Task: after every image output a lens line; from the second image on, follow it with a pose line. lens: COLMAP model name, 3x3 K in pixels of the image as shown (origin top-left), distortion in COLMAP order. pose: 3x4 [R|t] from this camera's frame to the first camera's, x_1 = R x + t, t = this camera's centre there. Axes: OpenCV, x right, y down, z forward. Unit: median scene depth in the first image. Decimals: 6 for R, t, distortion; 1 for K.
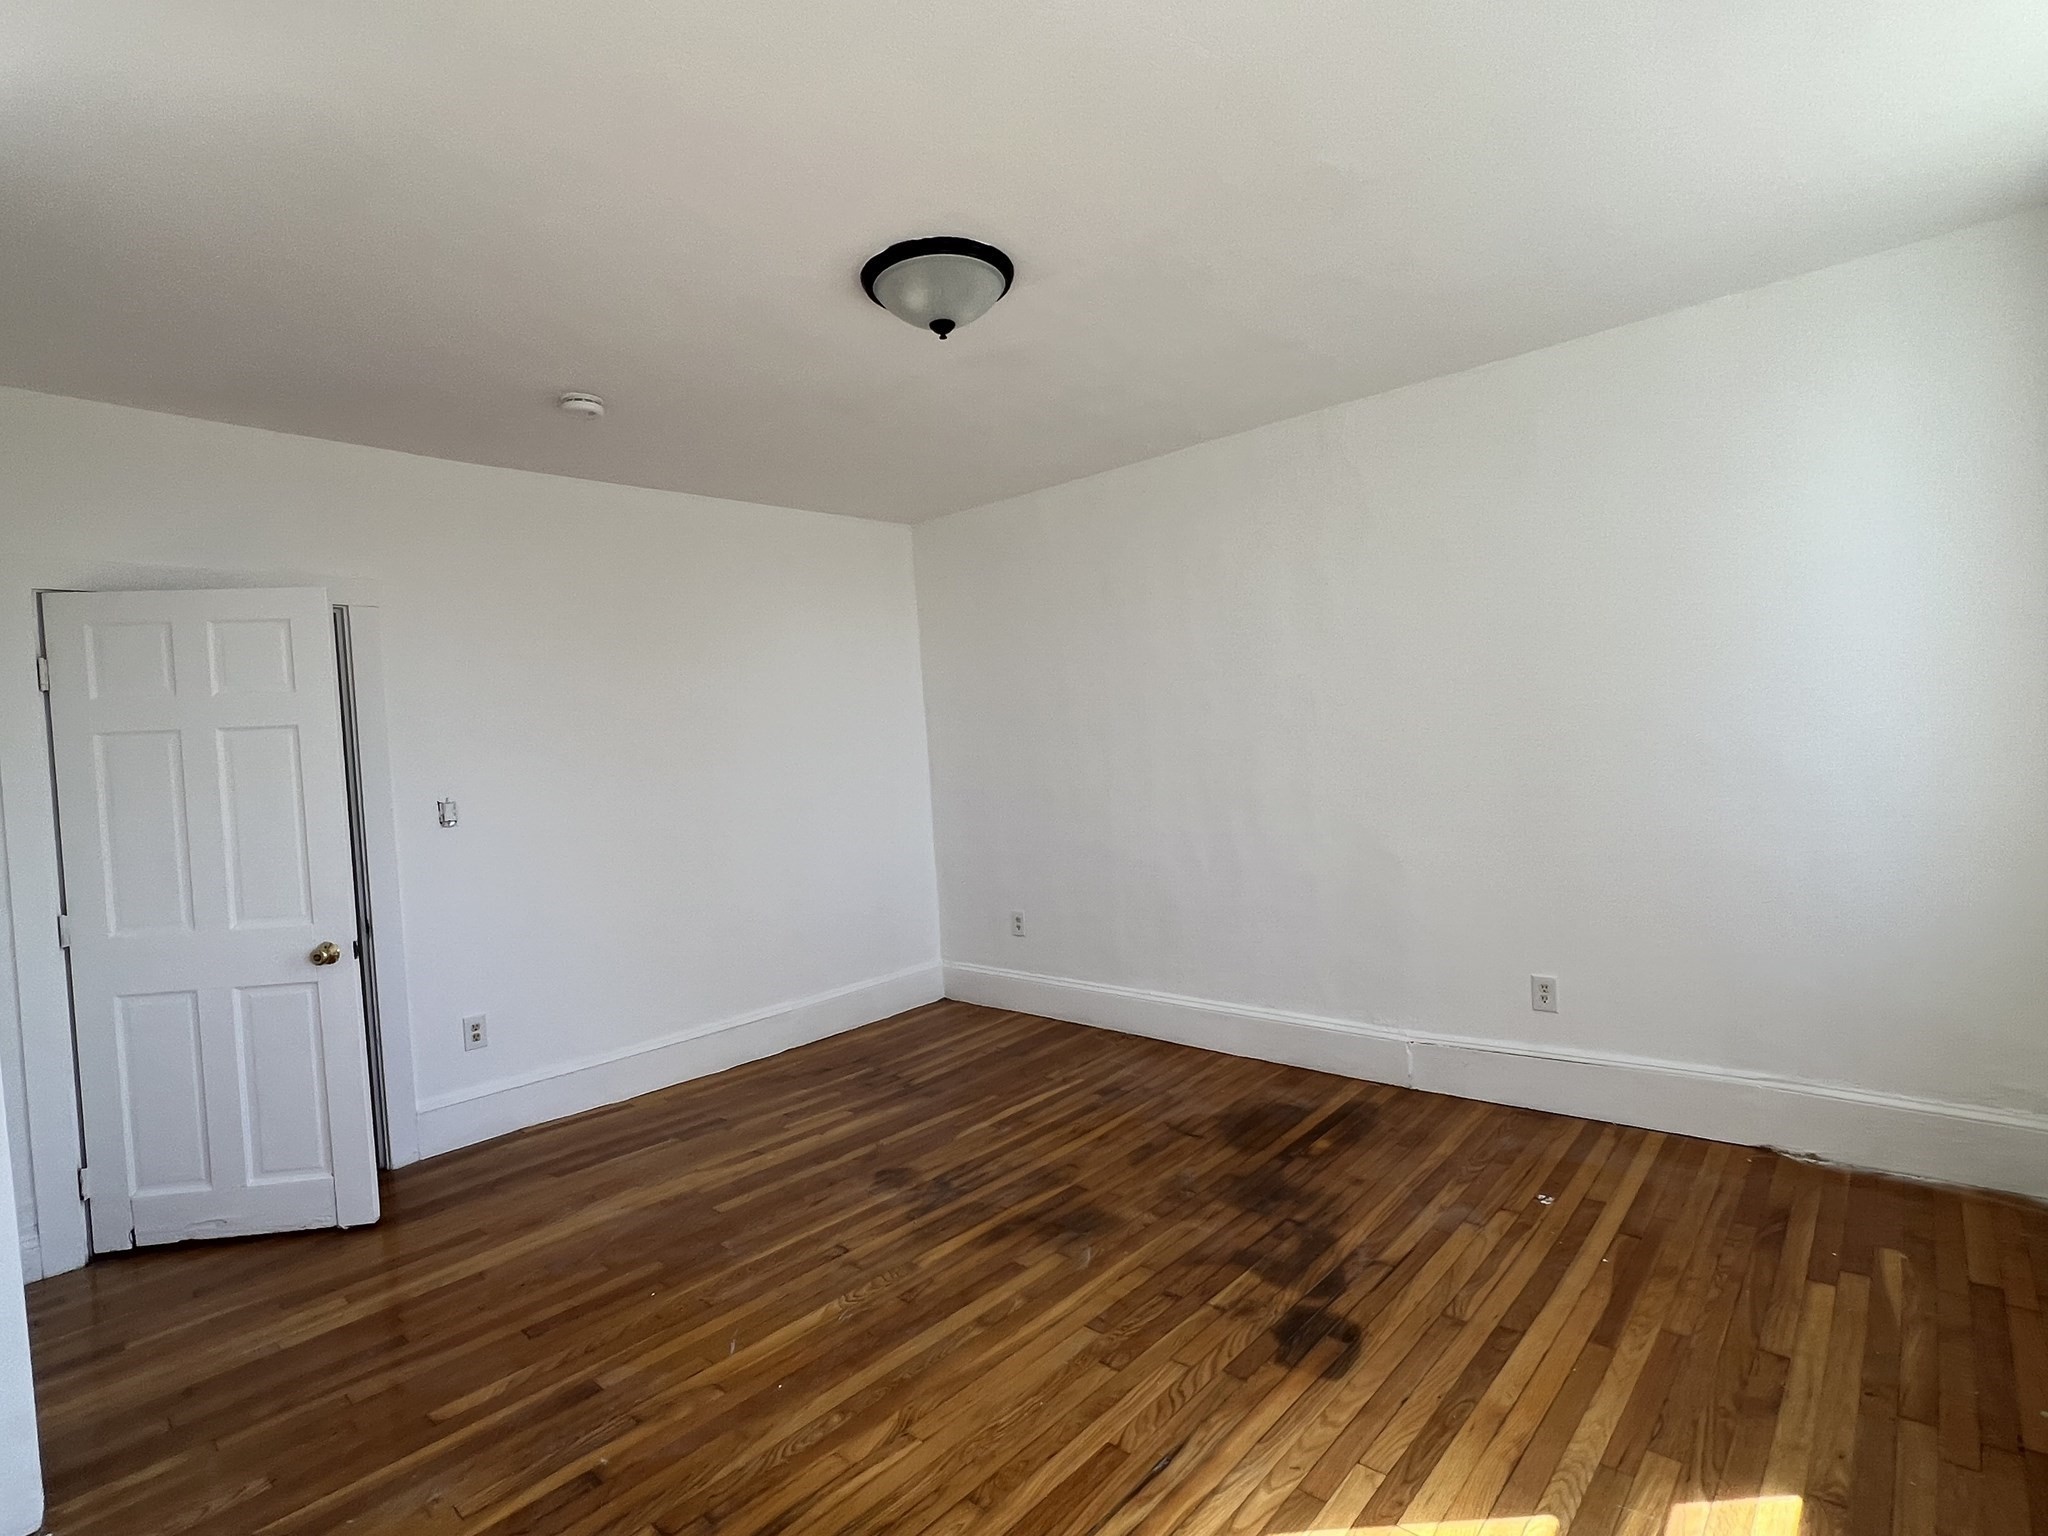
lens RADIAL K [[1011.4, 0, 1022.5], [0, 1011.4, 763.7], [0, 0, 1]] dist [0.002186, -0.000238]
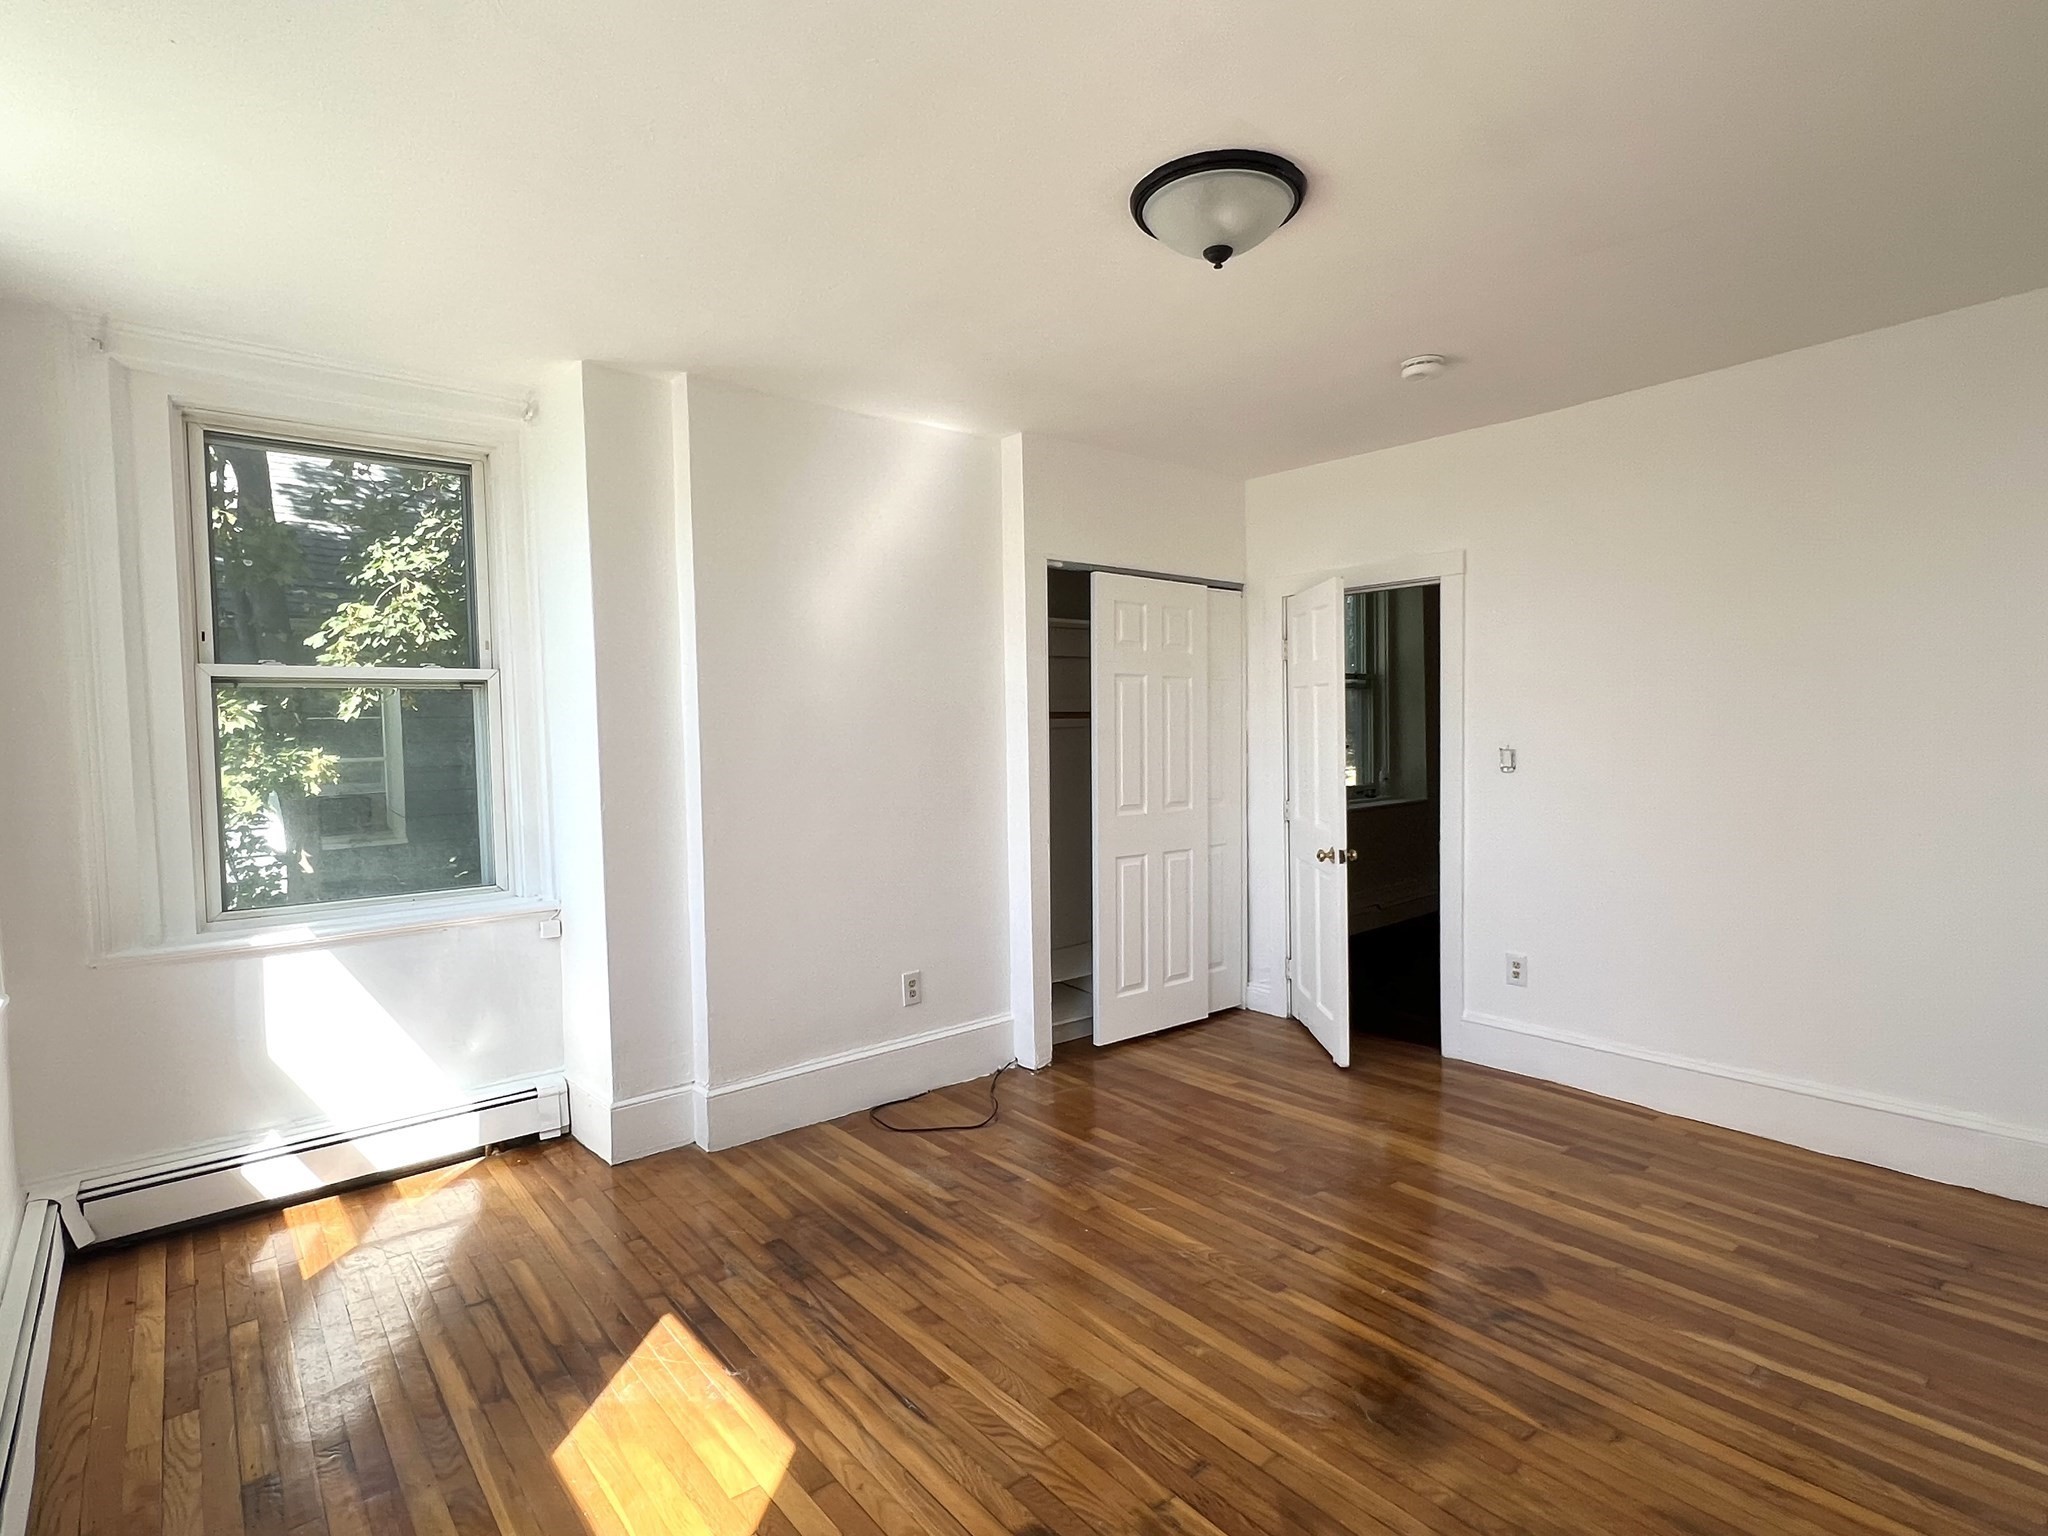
lens RADIAL K [[1063.4, 0, 1023.7], [0, 1063.4, 776.6], [0, 0, 1]] dist [0.000934, 0.000492]
pose [[-0.147556, 0.102832, -0.983694, 0.699486], [0.003889, 0.994633, 0.103392, -0.058998], [0.989046, 0.011431, -0.147164, 0.761167]]
